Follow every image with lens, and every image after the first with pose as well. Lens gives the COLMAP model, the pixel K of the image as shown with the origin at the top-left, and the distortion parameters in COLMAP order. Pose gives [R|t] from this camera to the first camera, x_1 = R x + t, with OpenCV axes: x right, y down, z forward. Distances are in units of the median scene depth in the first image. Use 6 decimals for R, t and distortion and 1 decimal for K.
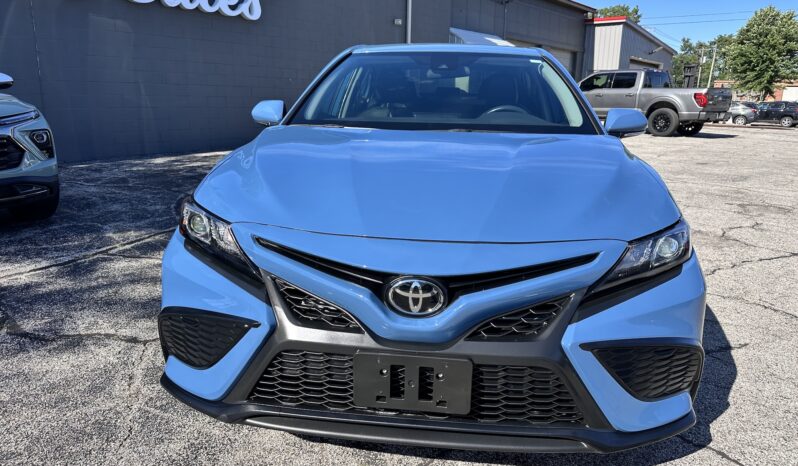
lens RADIAL K [[563.2, 0, 411.8], [0, 563.2, 232.6], [0, 0, 1]] dist [-0.005253, -0.003108]
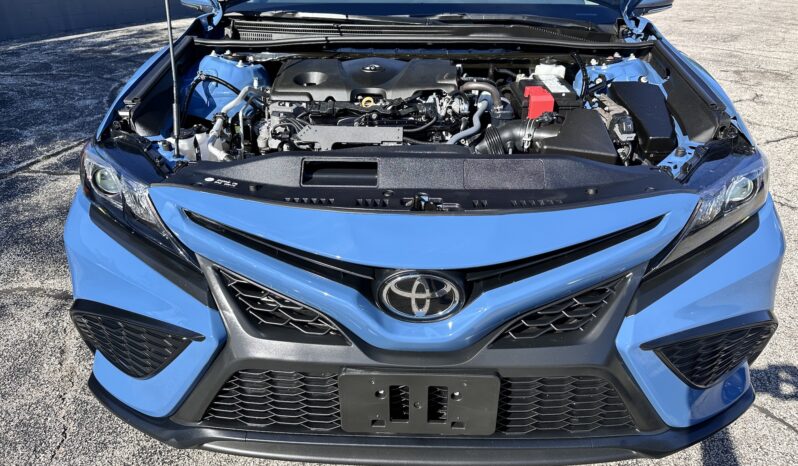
lens RADIAL K [[563.2, 0, 411.8], [0, 563.2, 232.6], [0, 0, 1]] dist [-0.005253, -0.003108]
pose [[0.997618, -0.047717, 0.049816, -0.032116], [0.034672, 0.971159, 0.235899, -0.120856], [-0.059635, -0.233610, 0.970500, 0.297509]]
